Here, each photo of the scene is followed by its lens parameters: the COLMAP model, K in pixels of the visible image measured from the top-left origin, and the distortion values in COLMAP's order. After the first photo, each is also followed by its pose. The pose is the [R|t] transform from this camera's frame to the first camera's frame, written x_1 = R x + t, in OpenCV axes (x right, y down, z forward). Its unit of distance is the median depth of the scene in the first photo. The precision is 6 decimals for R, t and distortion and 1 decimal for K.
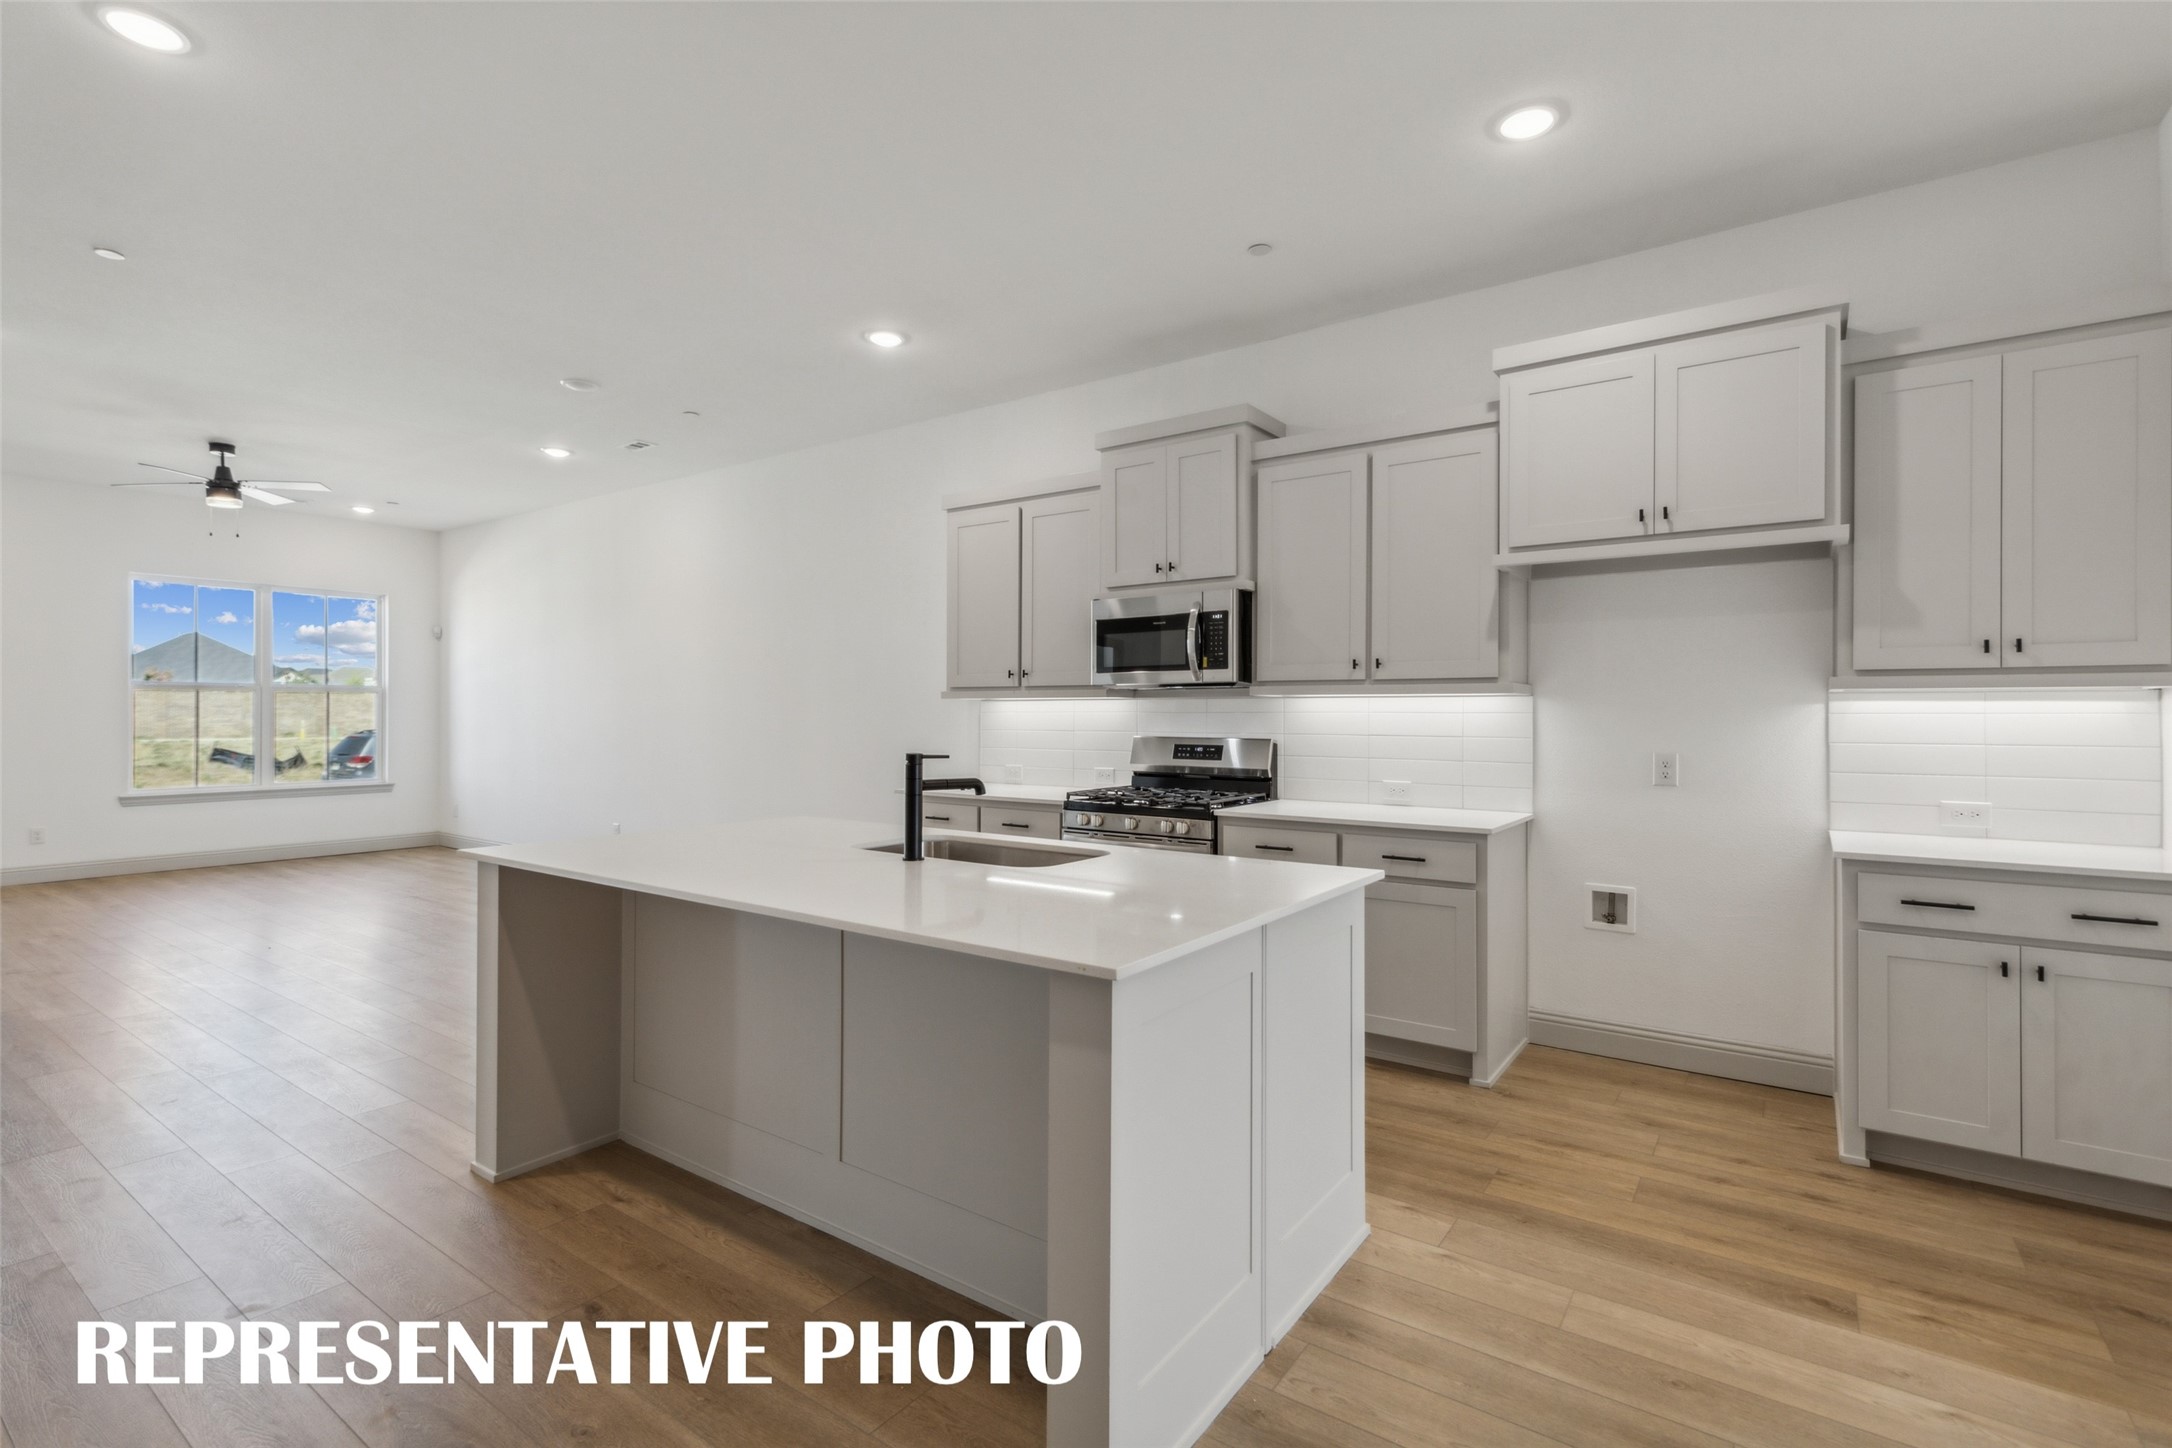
lens RADIAL K [[1004.6, 0, 1086.0], [0, 1004.6, 724.0], [0, 0, 1]] dist [0.001772, 0.000106]
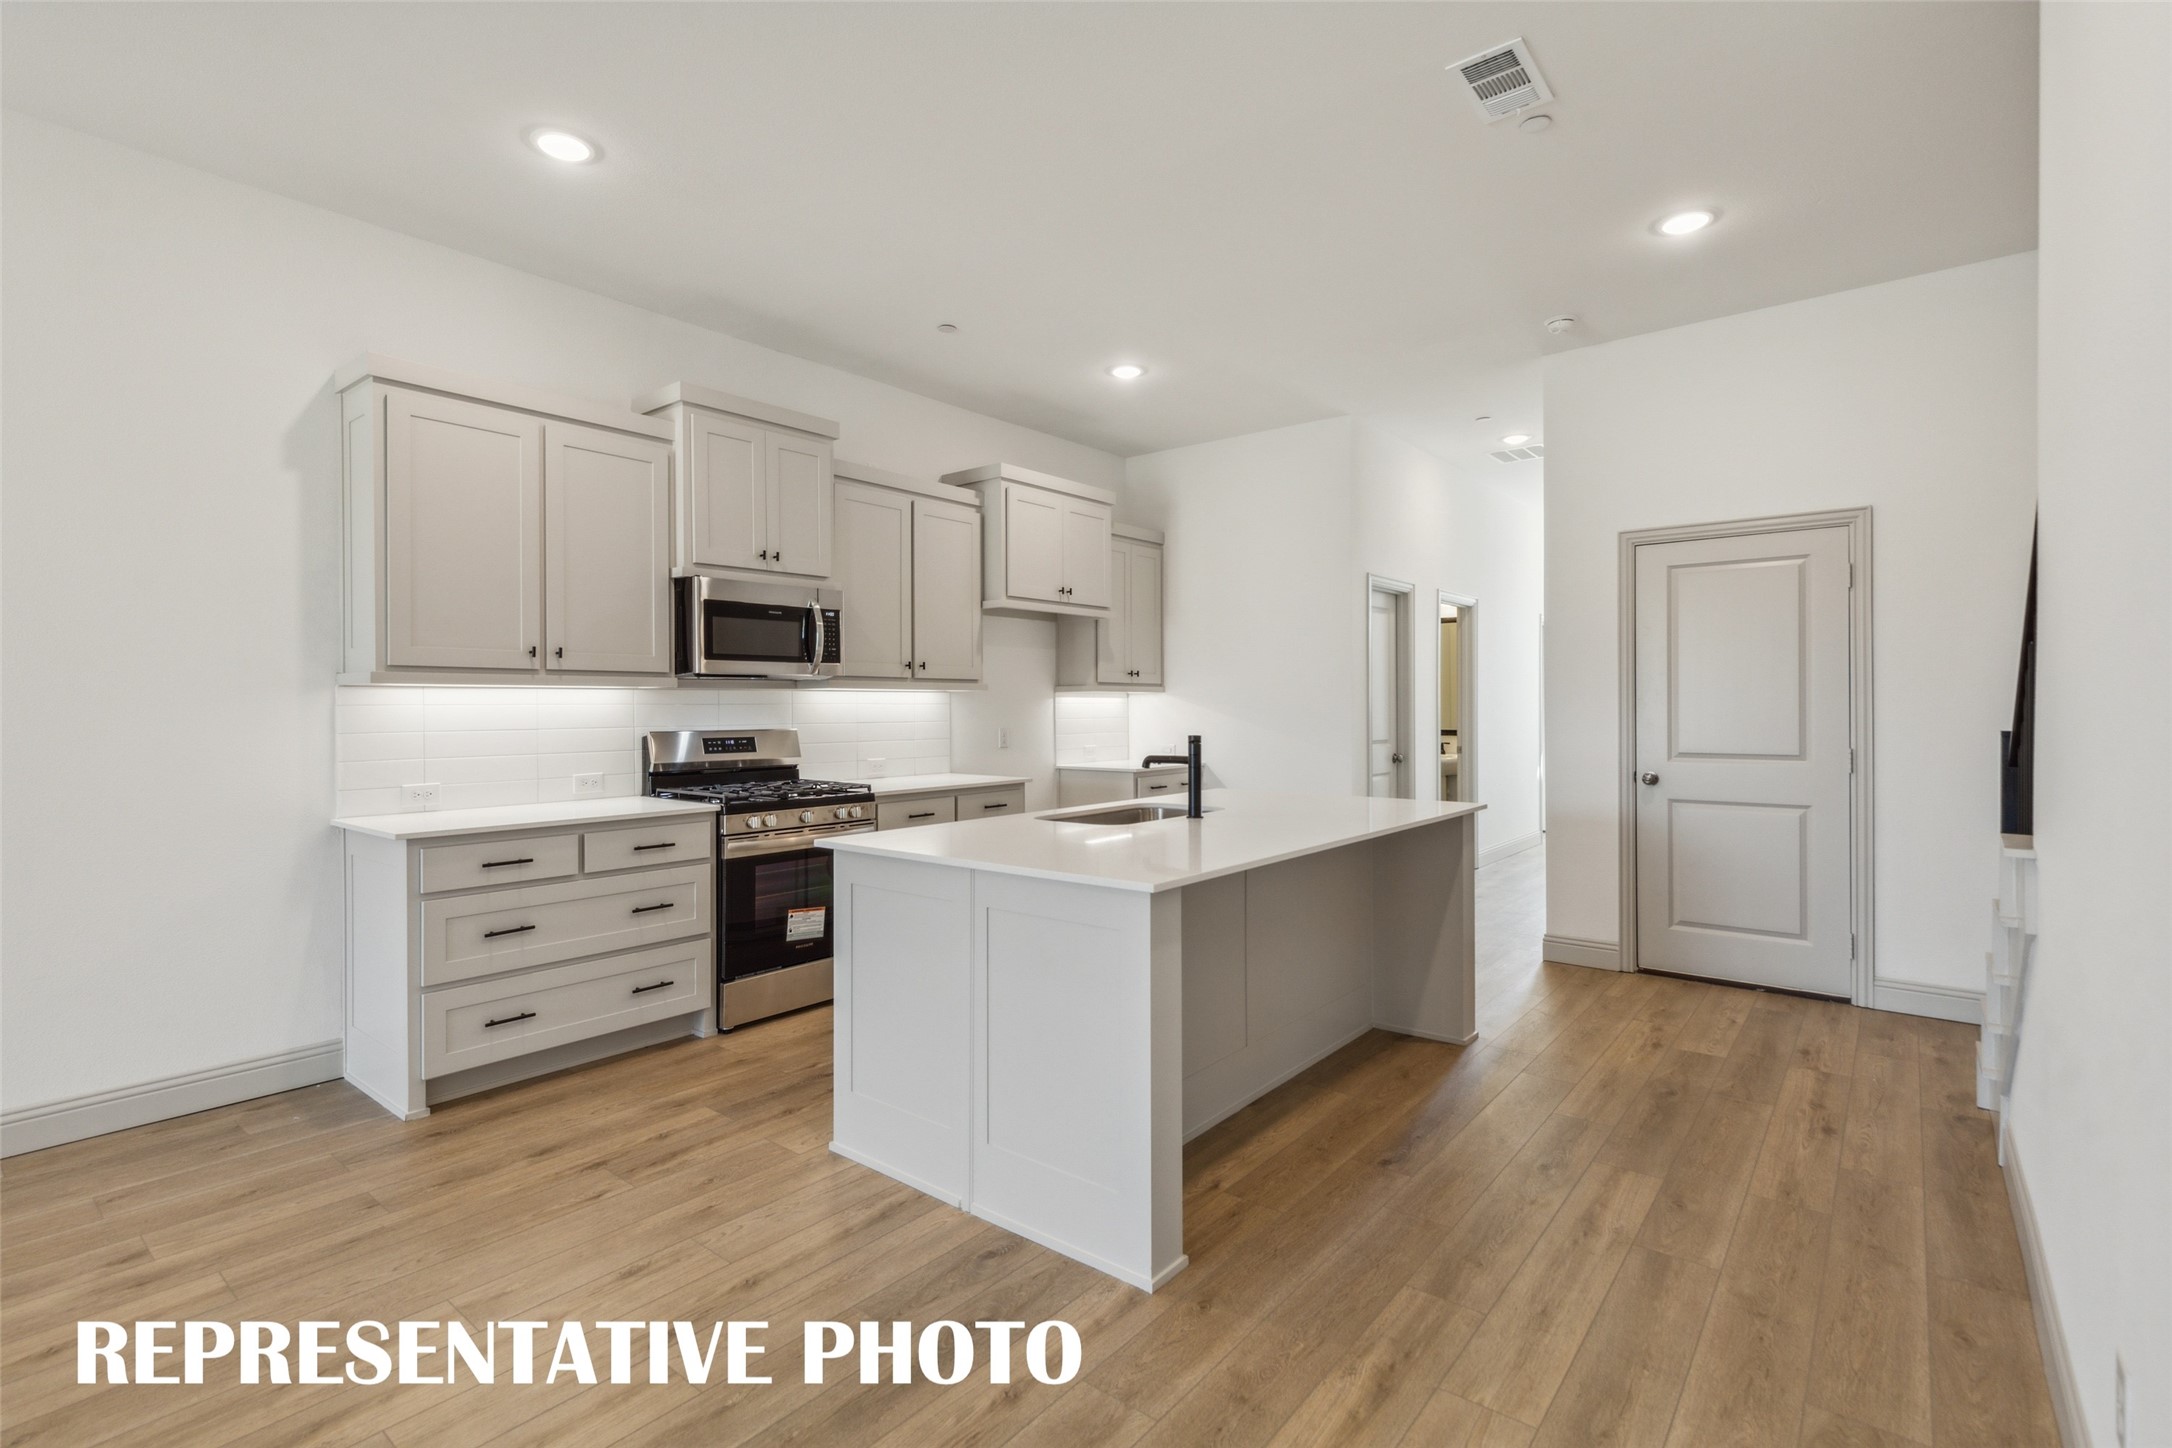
lens RADIAL K [[1003.2, 0, 1086.1], [0, 1003.2, 715.1], [0, 0, 1]] dist [0.000148, -0.000020]
pose [[0.060203, -0.012651, 0.998106, -0.851489], [0.014700, 0.999822, 0.011786, -0.007544], [-0.998078, 0.013963, 0.060378, 0.615074]]
